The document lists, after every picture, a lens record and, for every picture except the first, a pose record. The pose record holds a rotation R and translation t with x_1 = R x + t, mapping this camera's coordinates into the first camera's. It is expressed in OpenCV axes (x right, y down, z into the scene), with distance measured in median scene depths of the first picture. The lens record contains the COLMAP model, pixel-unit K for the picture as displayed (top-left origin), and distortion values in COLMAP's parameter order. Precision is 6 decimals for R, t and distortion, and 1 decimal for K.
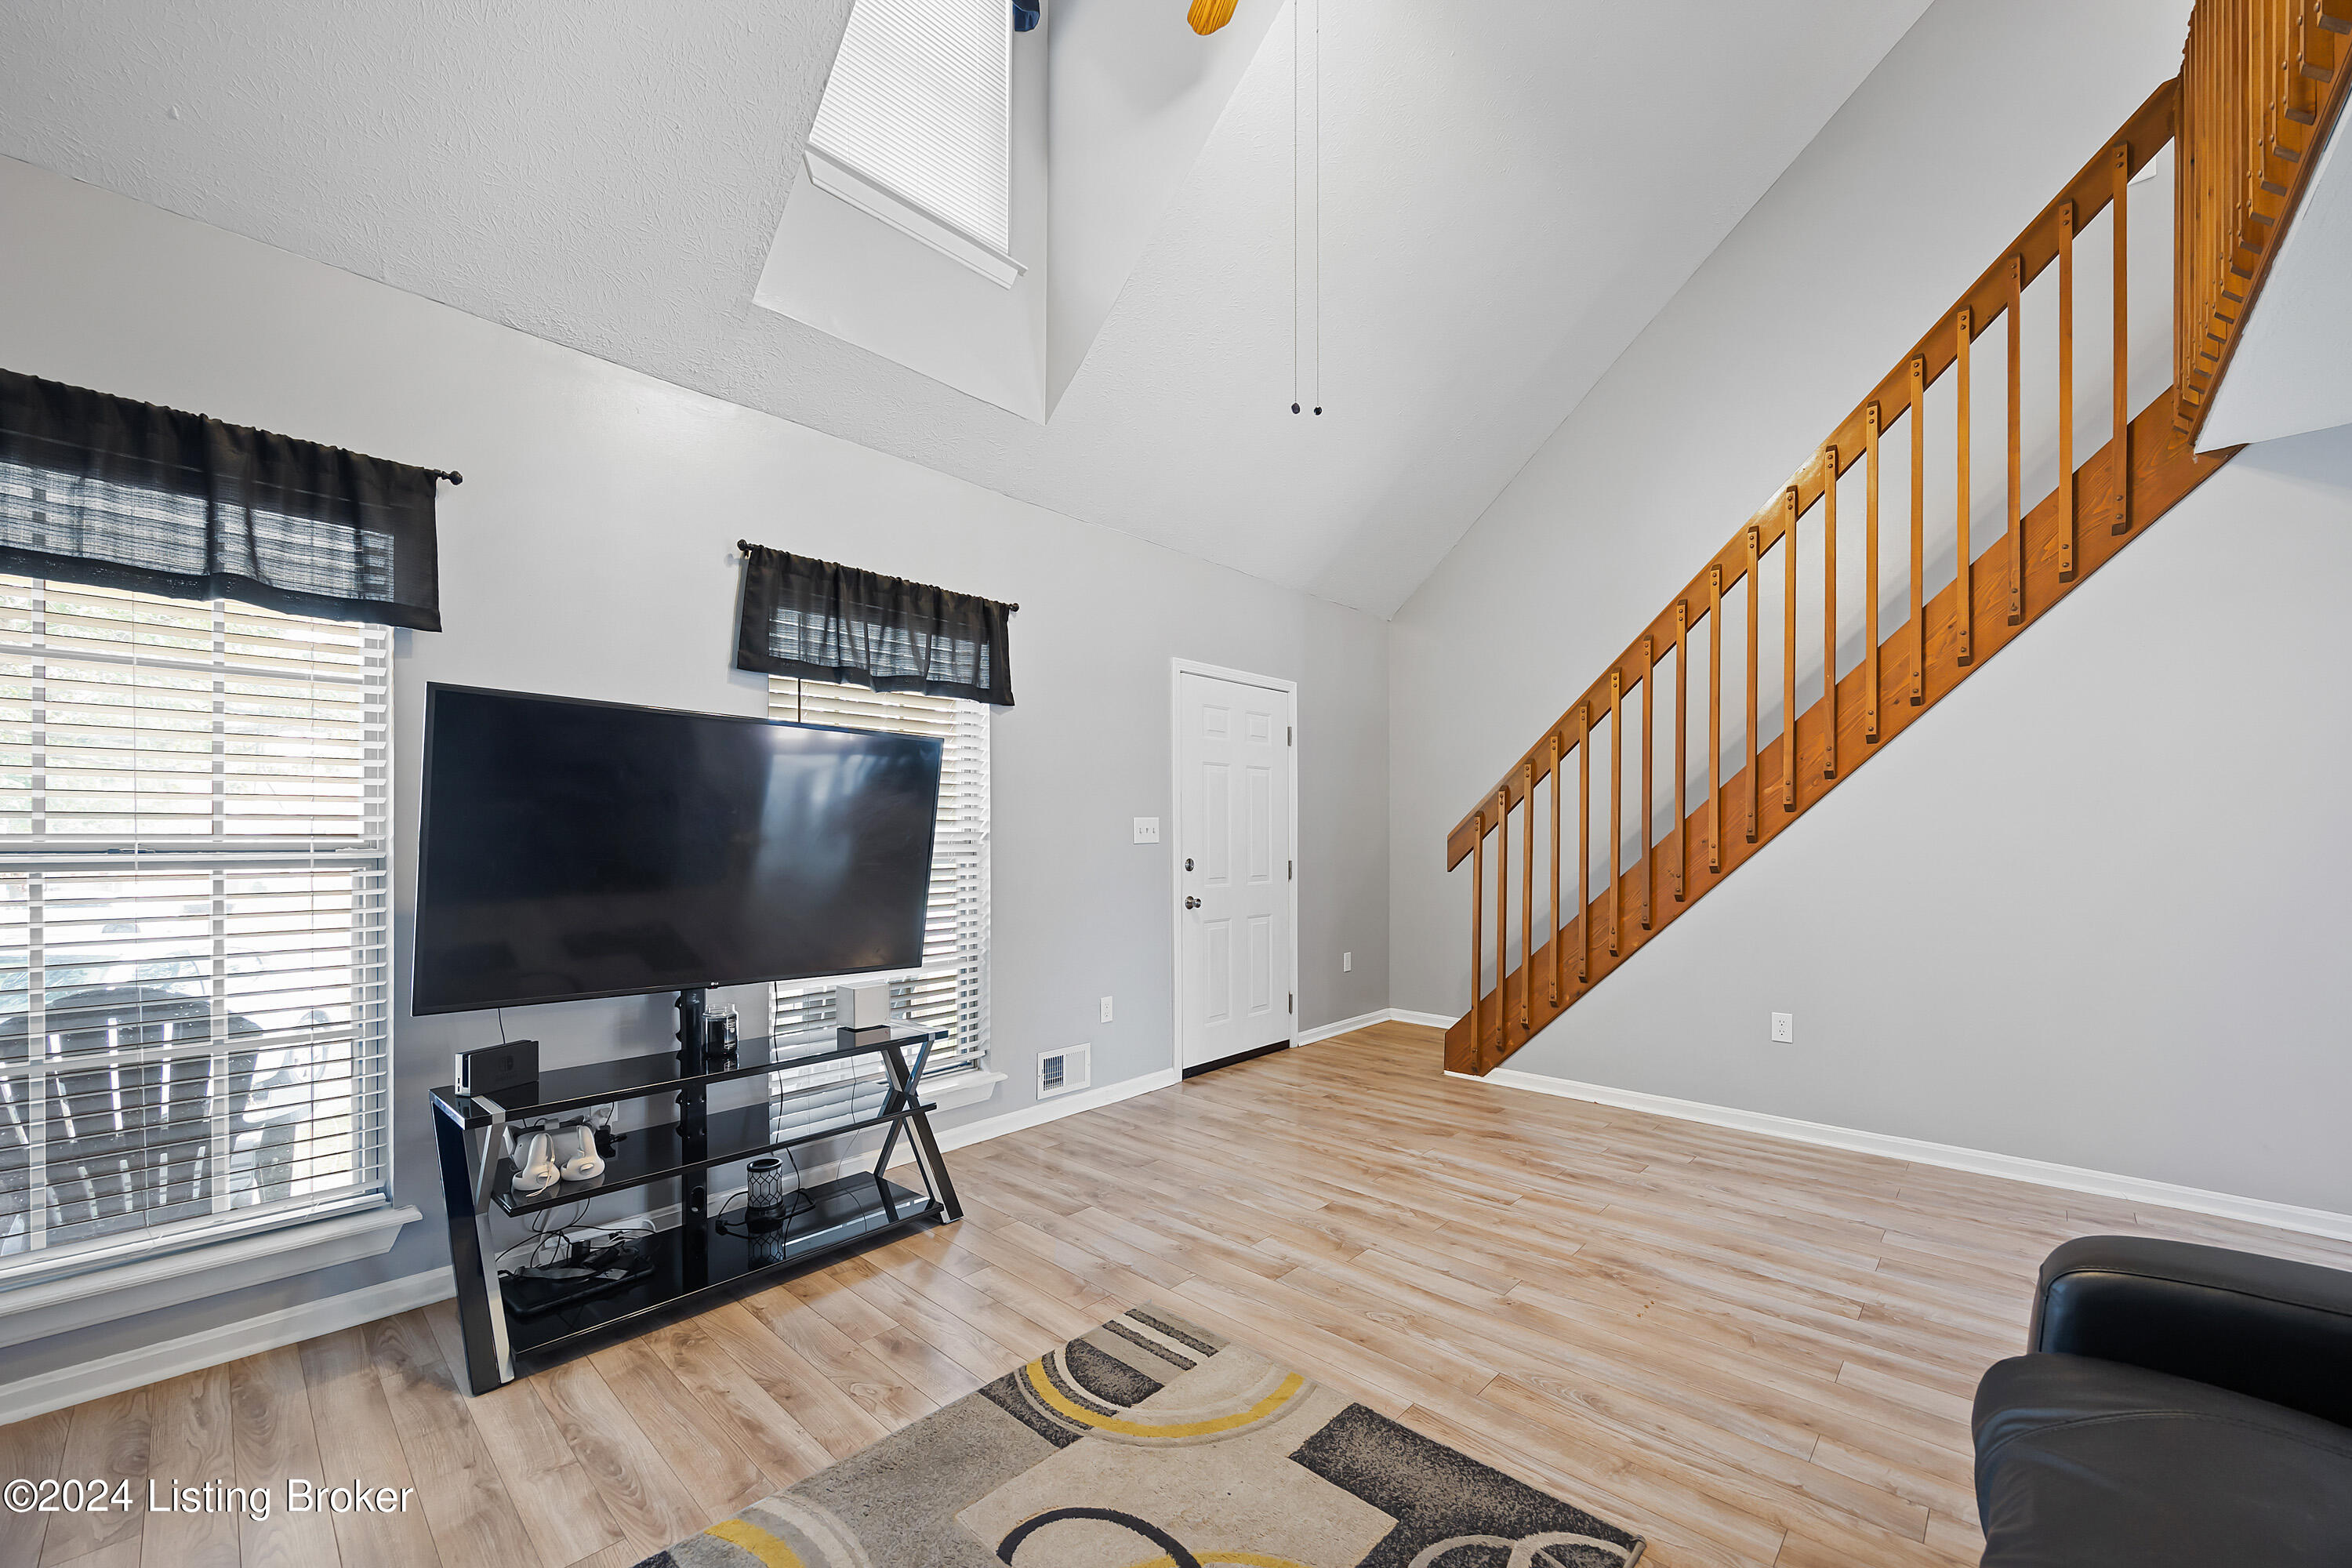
lens RADIAL K [[920.9, 0, 1174.4], [0, 920.9, 847.0], [0, 0, 1]] dist [-0.000042, -0.000069]
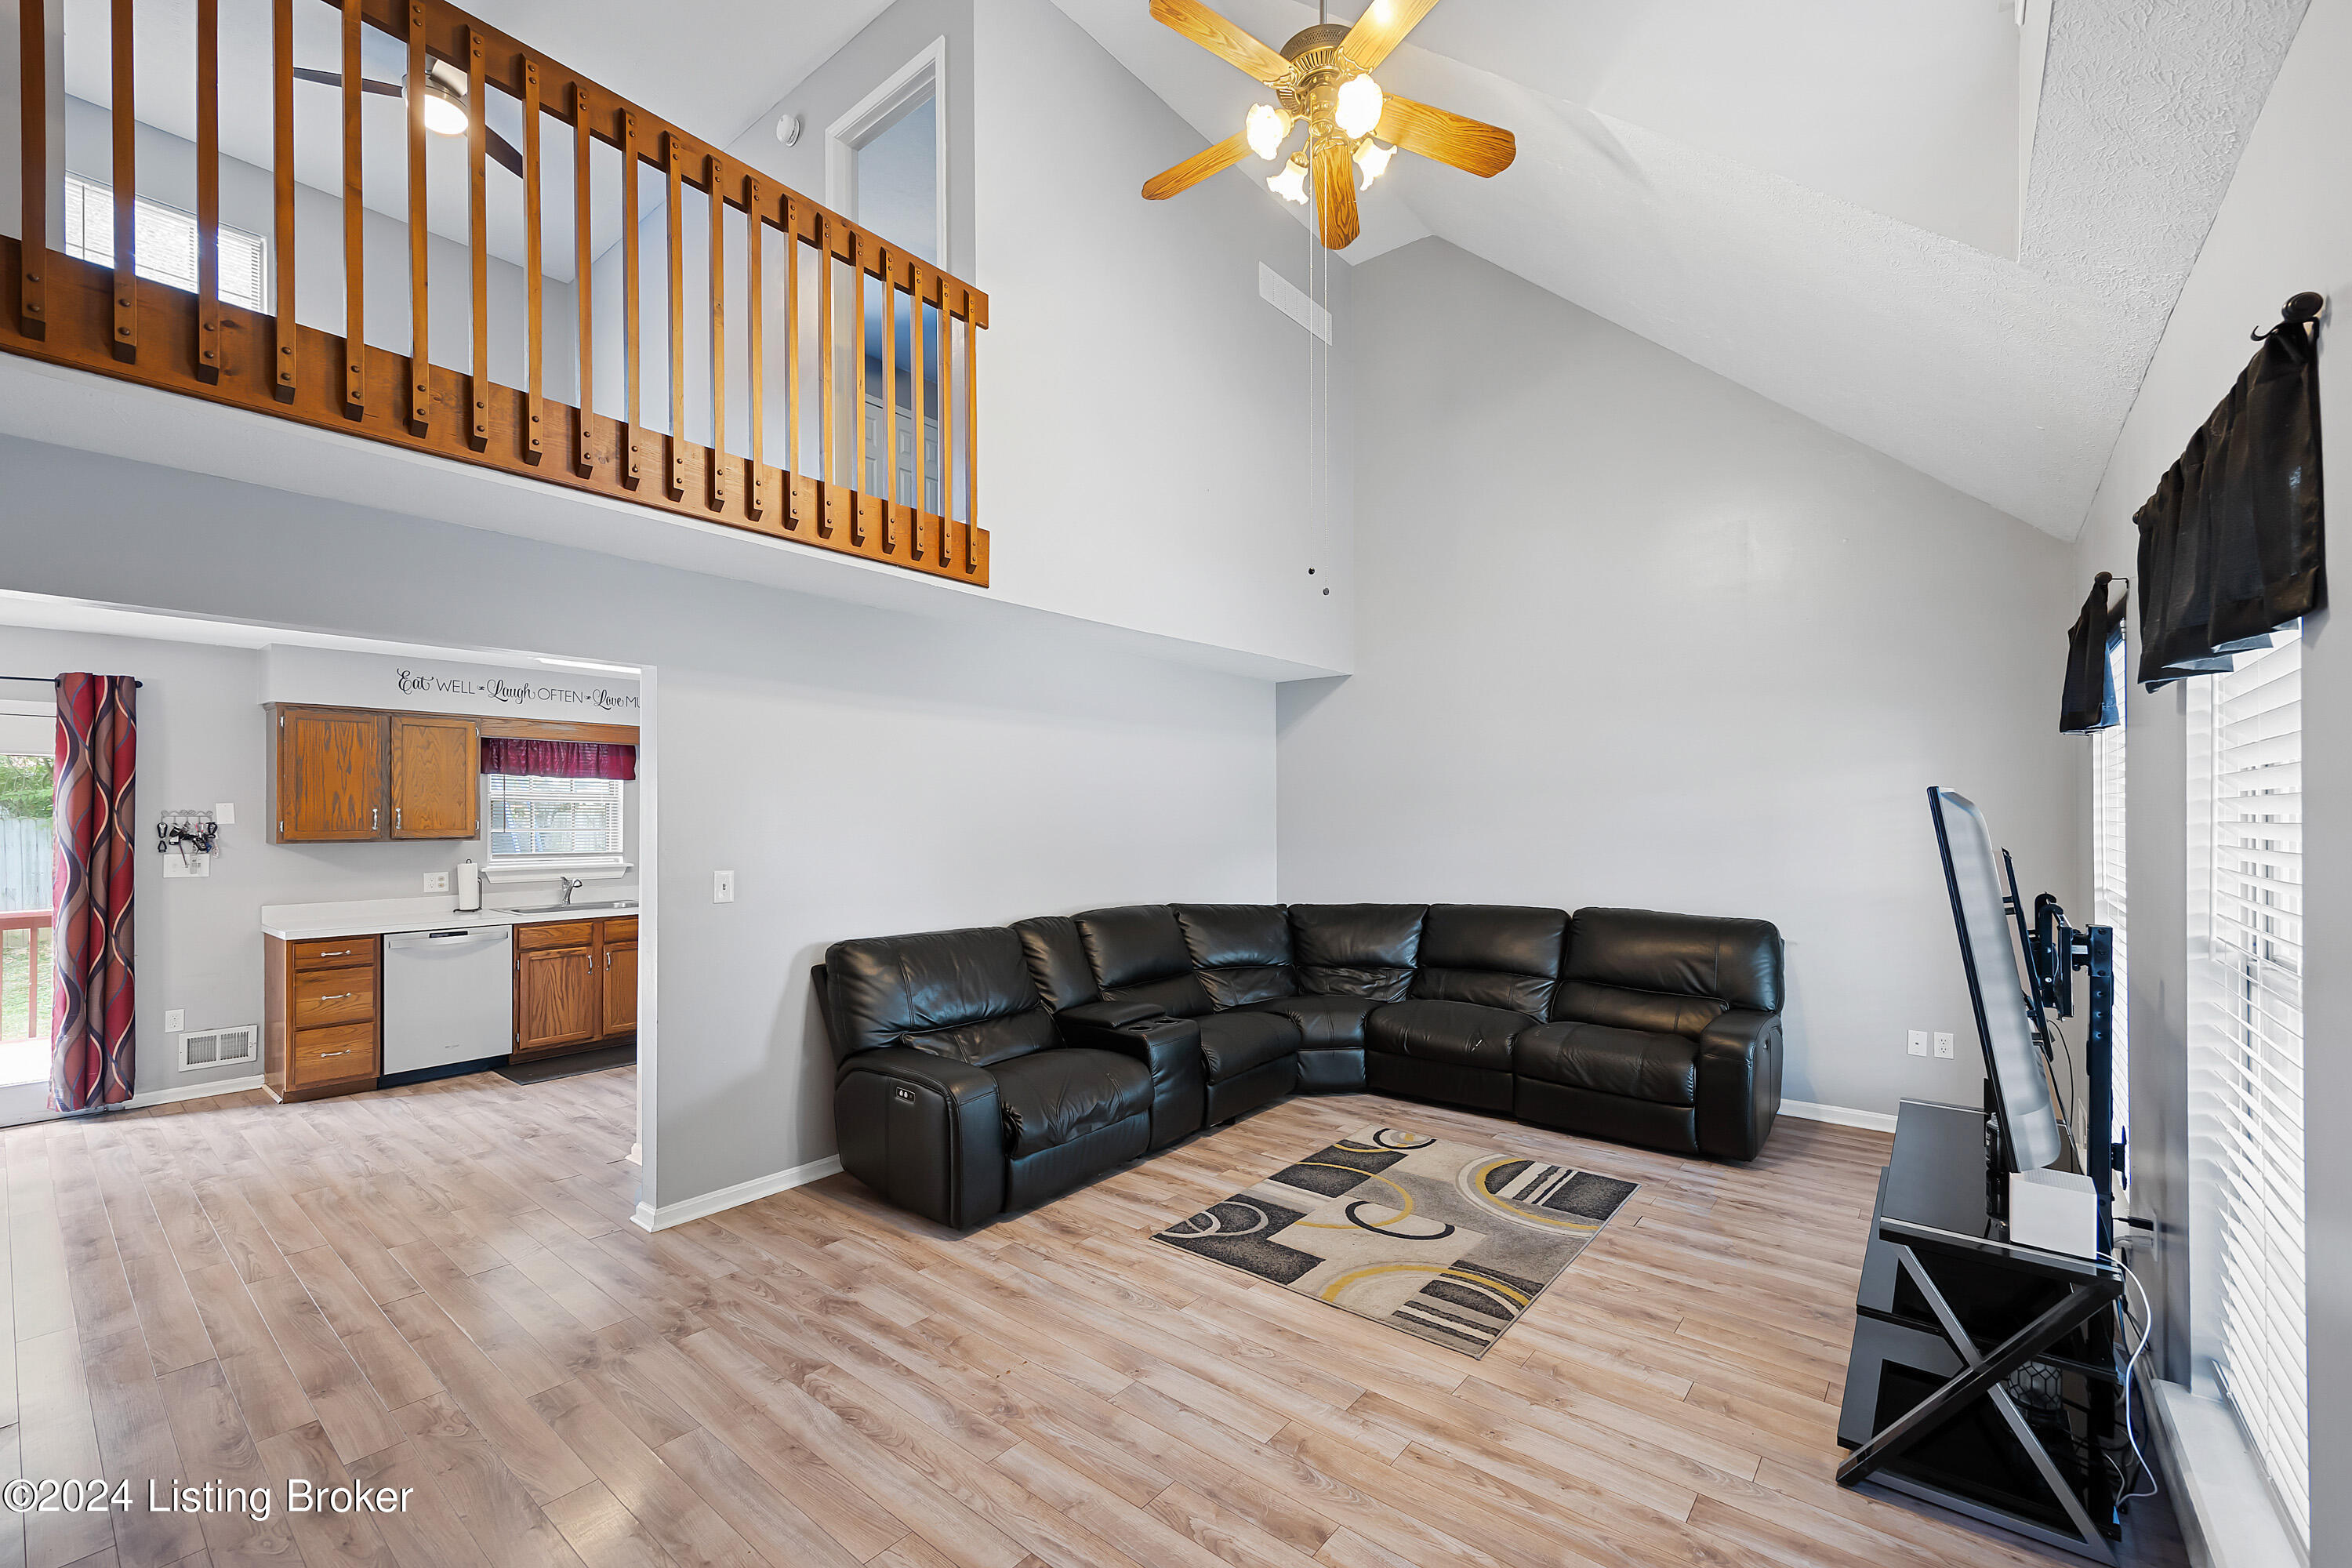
lens RADIAL K [[969.5, 0, 1177.0], [0, 969.5, 816.2], [0, 0, 1]] dist [0.002030, 0.000094]
pose [[-0.997761, 0.008320, -0.066364, 0.384235], [0.007644, 0.999916, 0.010438, -0.140025], [0.066446, 0.009907, -0.997741, 2.078964]]
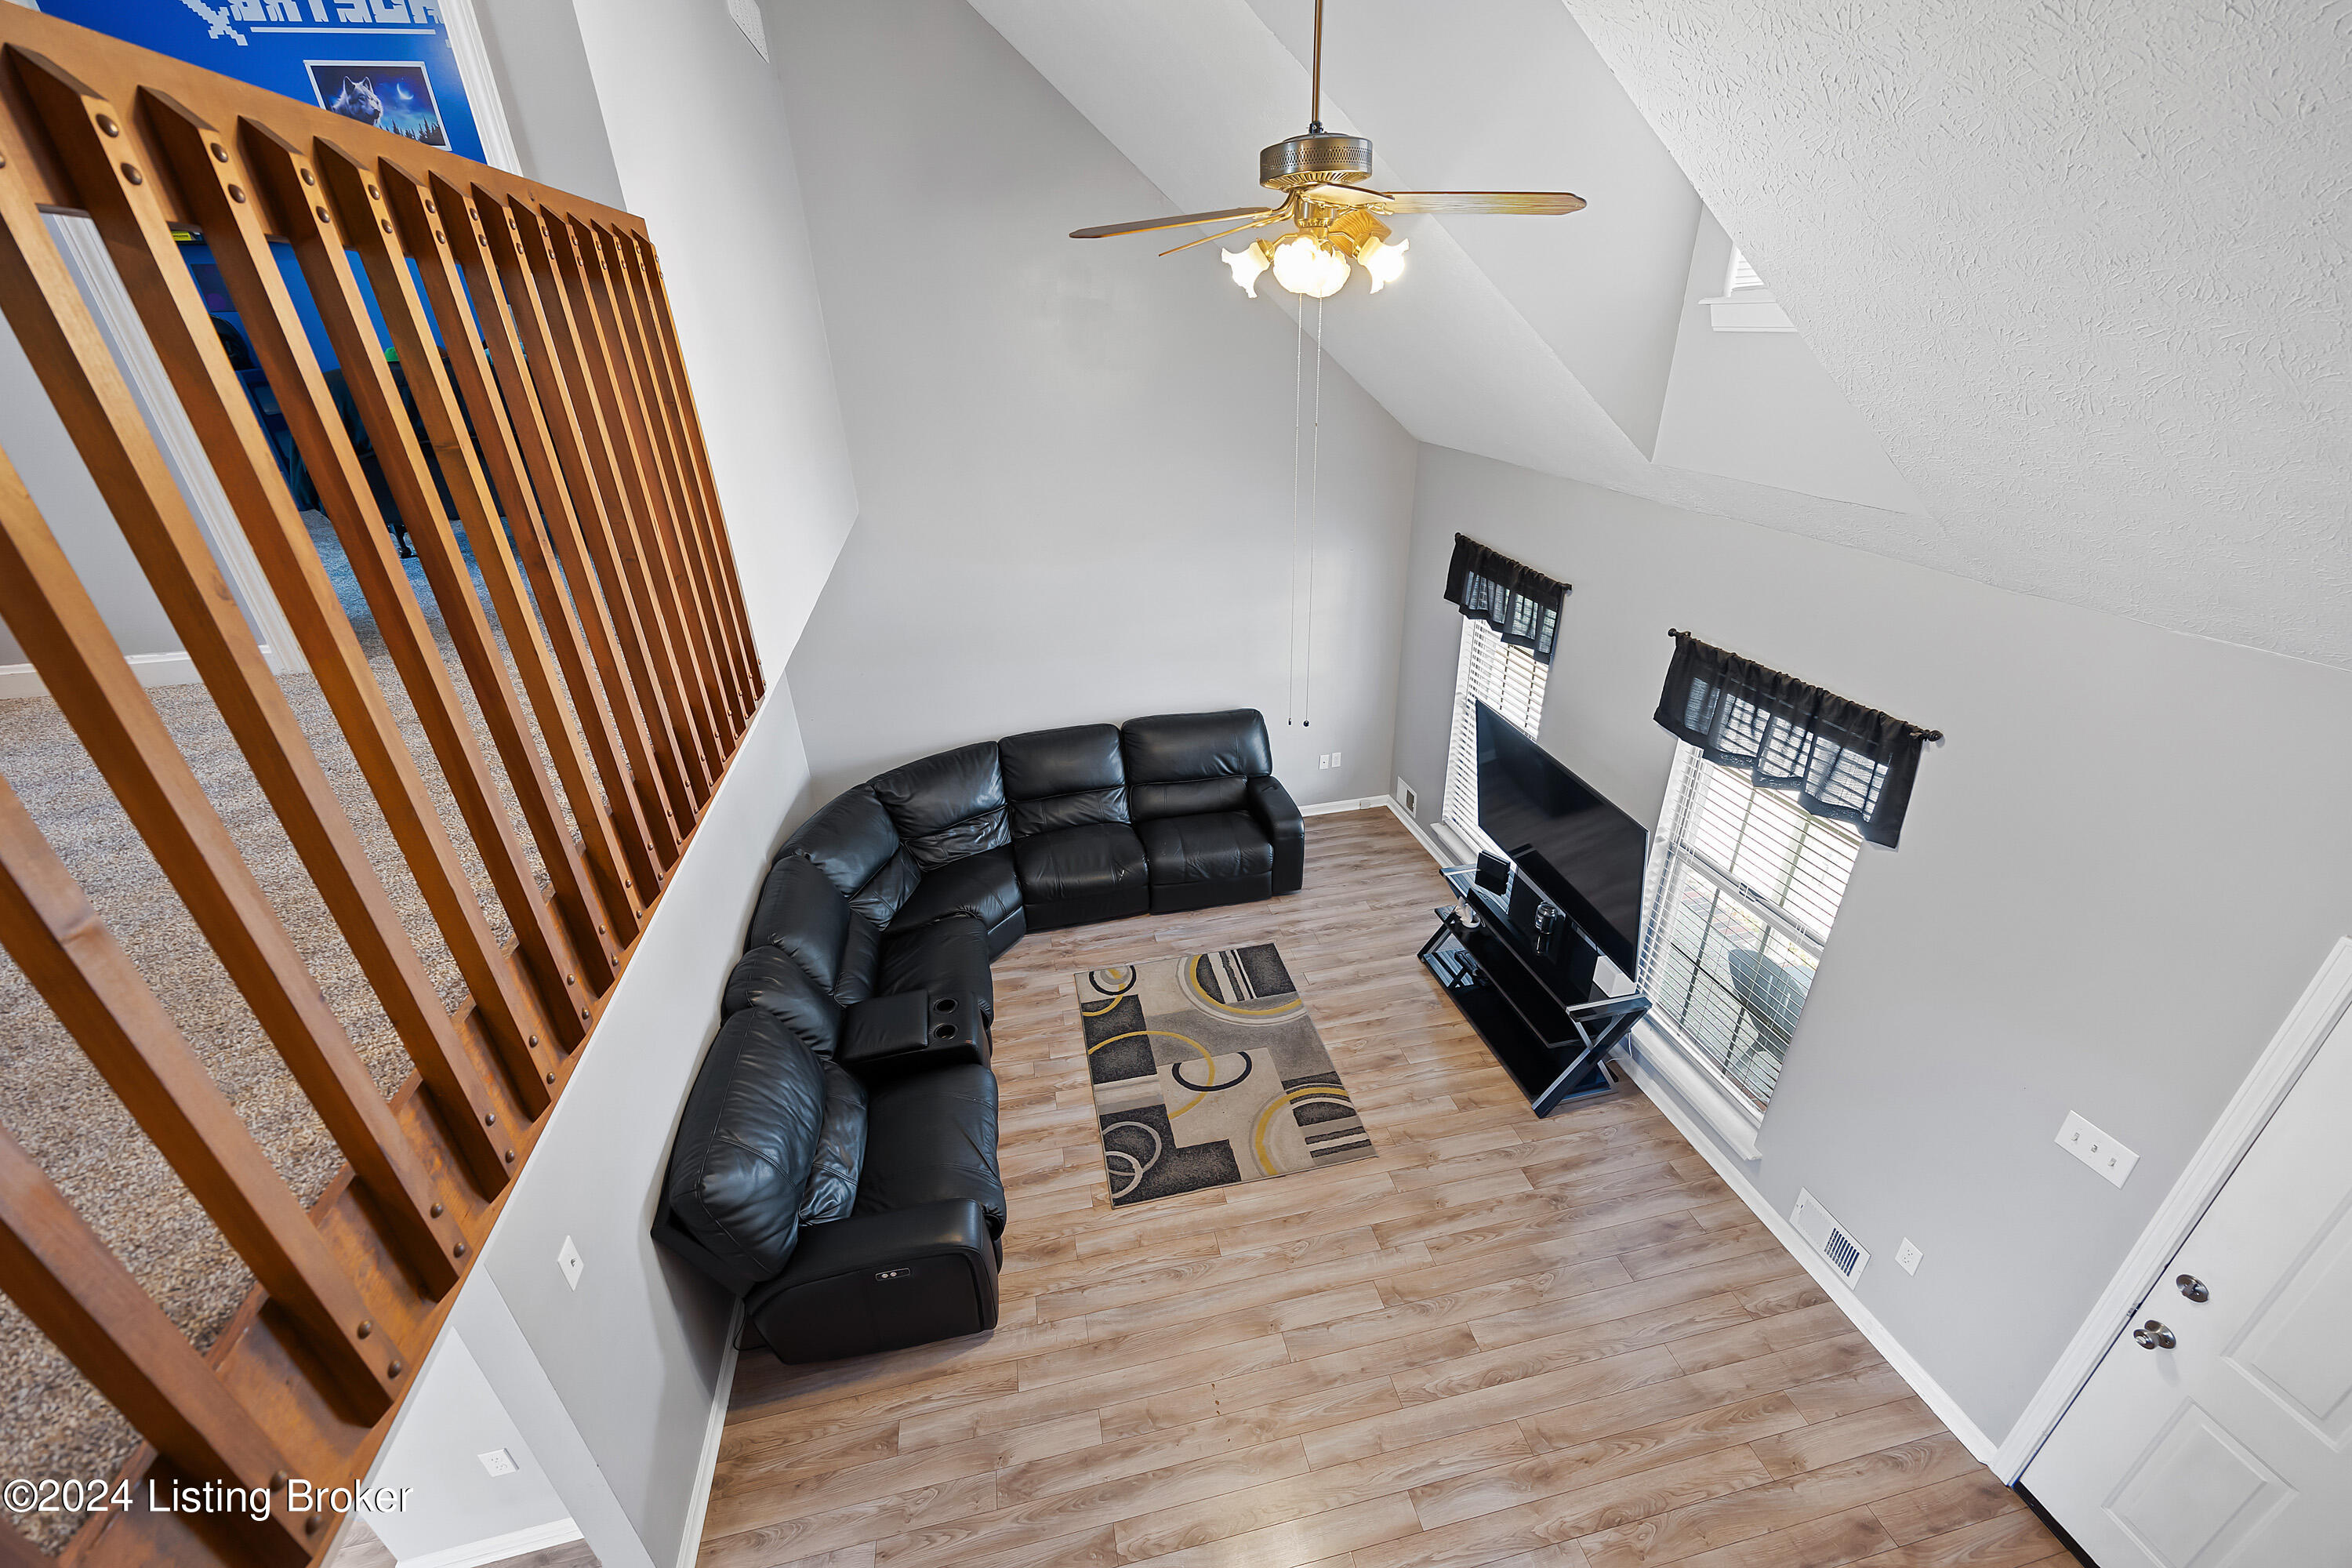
lens RADIAL K [[921.1, 0, 1176.0], [0, 921.1, 784.0], [0, 0, 1]] dist [-0.002387, -0.000199]
pose [[-0.571618, 0.394012, -0.719727, 1.148994], [0.025499, 0.885266, 0.464385, -0.926249], [0.820123, 0.247099, -0.516081, 1.406129]]
